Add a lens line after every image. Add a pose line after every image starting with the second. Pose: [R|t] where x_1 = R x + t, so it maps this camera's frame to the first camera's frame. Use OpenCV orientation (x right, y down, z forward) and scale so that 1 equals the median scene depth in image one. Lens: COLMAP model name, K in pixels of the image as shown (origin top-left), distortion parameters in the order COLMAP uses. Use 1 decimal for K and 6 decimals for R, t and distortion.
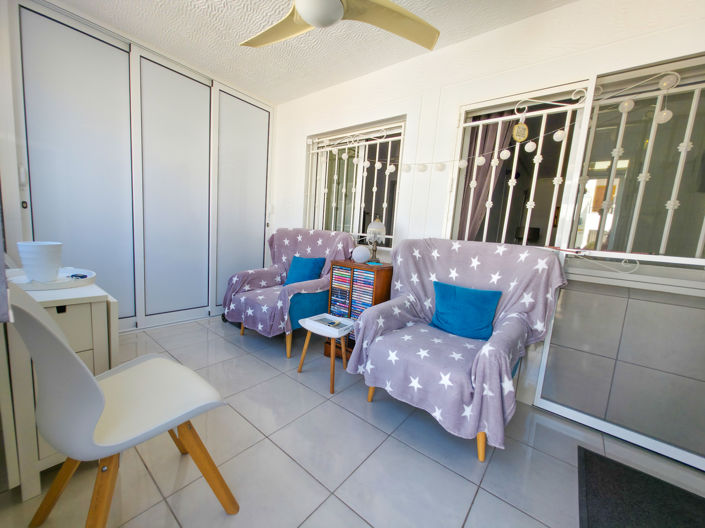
lens RADIAL K [[279.7, 0, 352.9], [0, 279.7, 266.3], [0, 0, 1]] dist [0.000196, -0.001033]
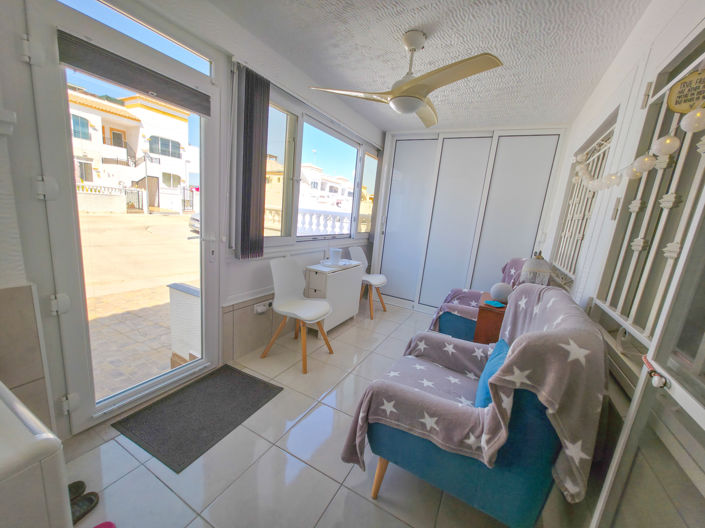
lens RADIAL K [[279.7, 0, 353.6], [0, 279.7, 266.2], [0, 0, 1]] dist [0.000196, -0.001033]
pose [[0.184636, 0.130131, -0.974154, 0.855680], [-0.202772, 0.974913, 0.091800, -0.117716], [0.961661, 0.180582, 0.206391, 0.375540]]
